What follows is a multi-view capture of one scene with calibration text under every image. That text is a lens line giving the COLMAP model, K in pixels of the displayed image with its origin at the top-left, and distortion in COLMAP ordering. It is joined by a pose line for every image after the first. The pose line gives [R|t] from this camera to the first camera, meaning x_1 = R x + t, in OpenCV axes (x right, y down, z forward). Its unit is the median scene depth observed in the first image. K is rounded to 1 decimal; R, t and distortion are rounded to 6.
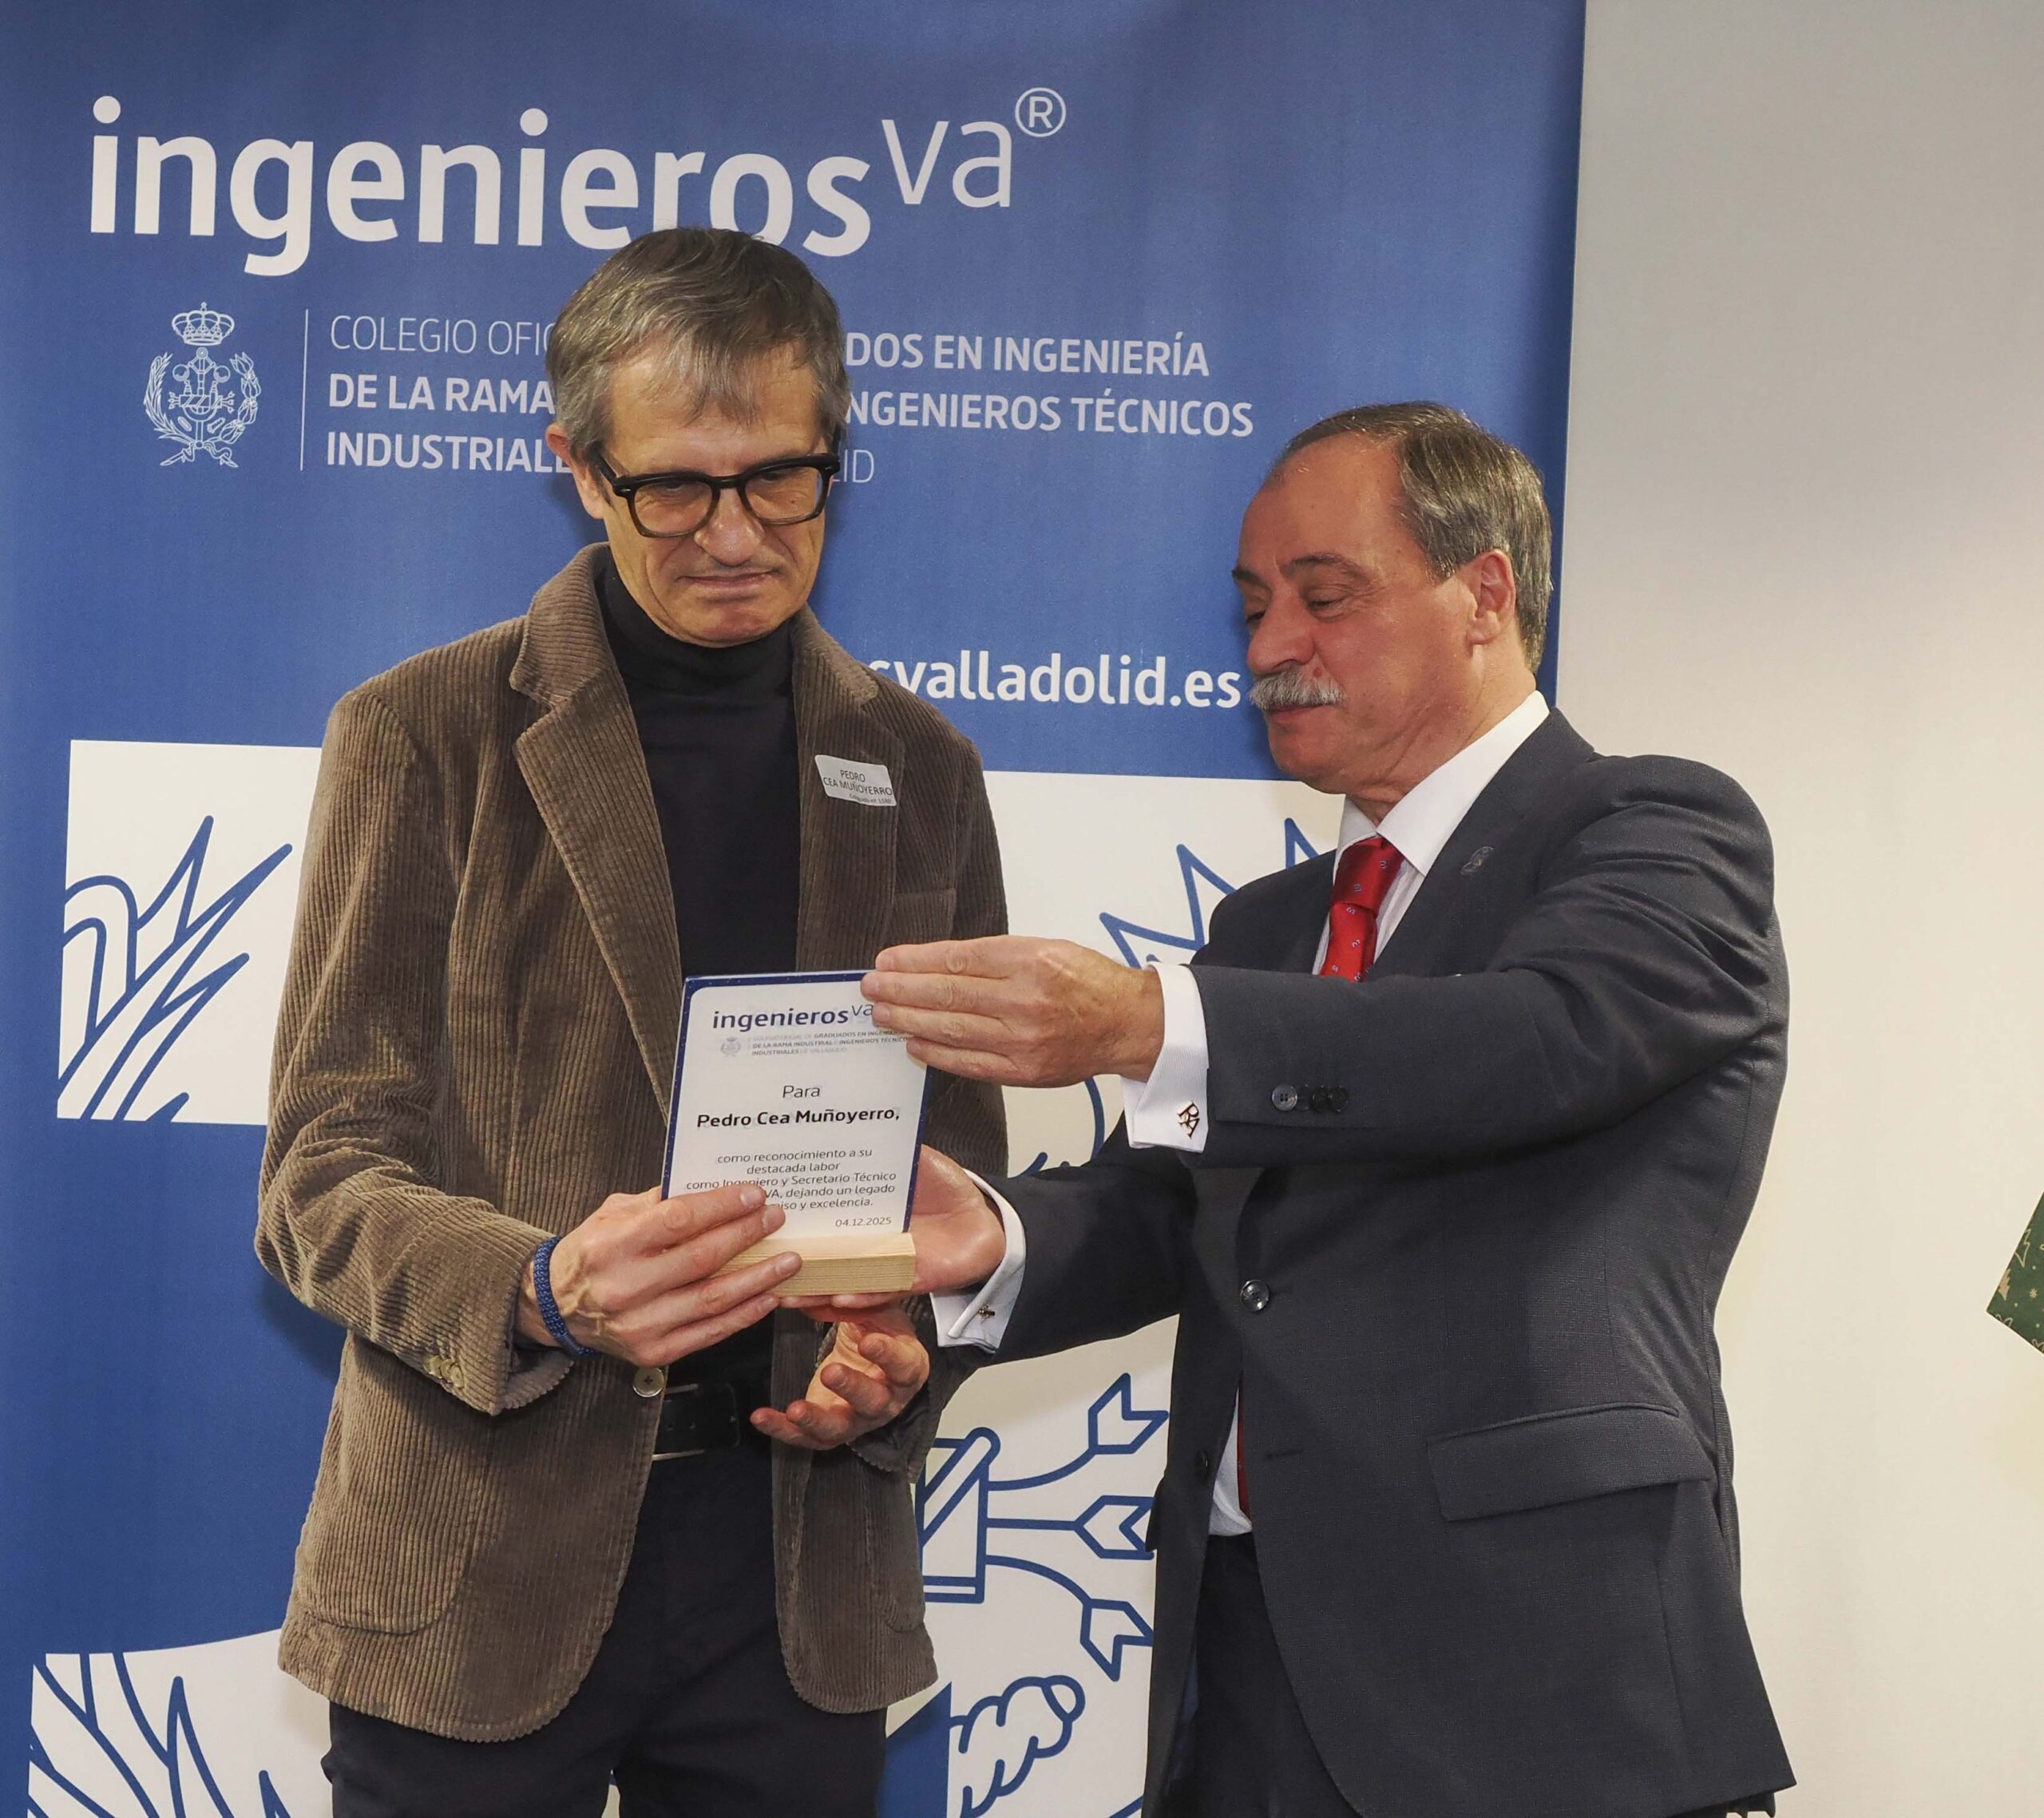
lens RADIAL K [[5104.2, 0, 1024.9], [0, 5104.2, 907.5], [0, 0, 1]] dist [0.029096, 0.045050]
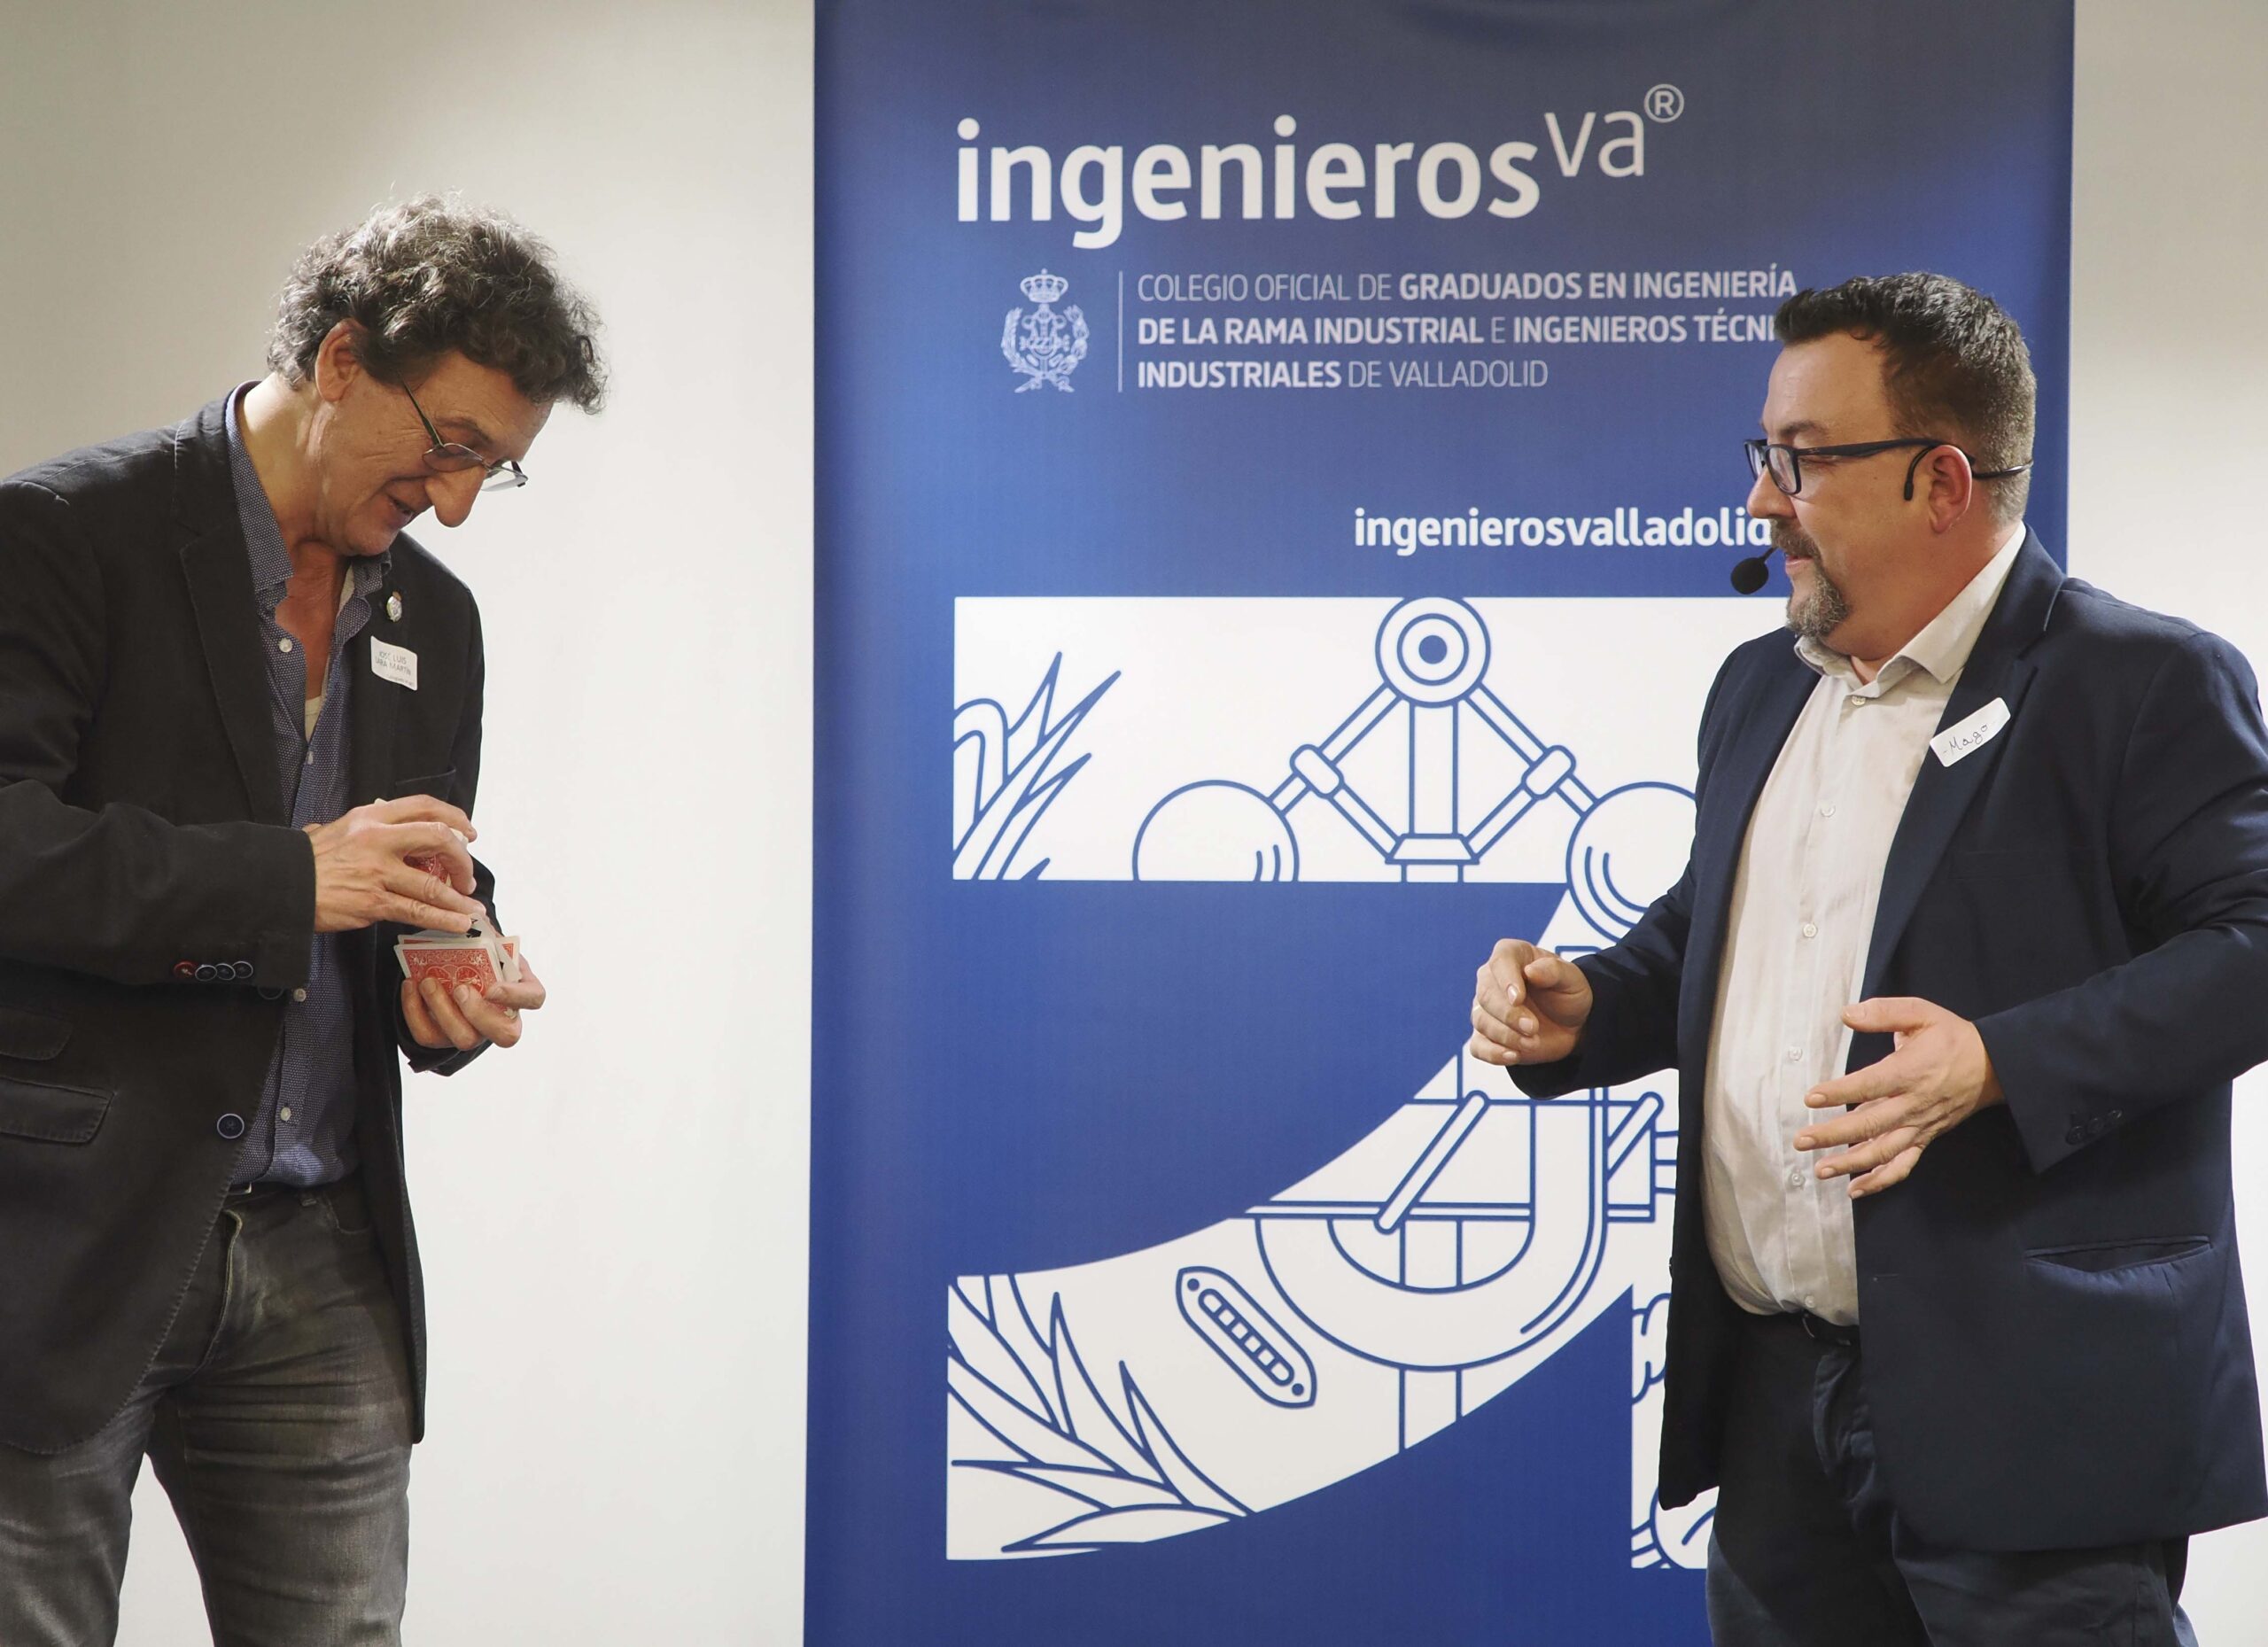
lens RADIAL K [[6228.6, 0, 1134.1], [0, 6228.6, 767.3], [0, 0, 1]] dist [0.082060, -0.493466]
pose [[0.995451, -0.030668, -0.090208, 0.006852], [0.030266, 0.999525, -0.005830, 0.022854], [0.090344, 0.003073, 0.995906, -0.631656]]
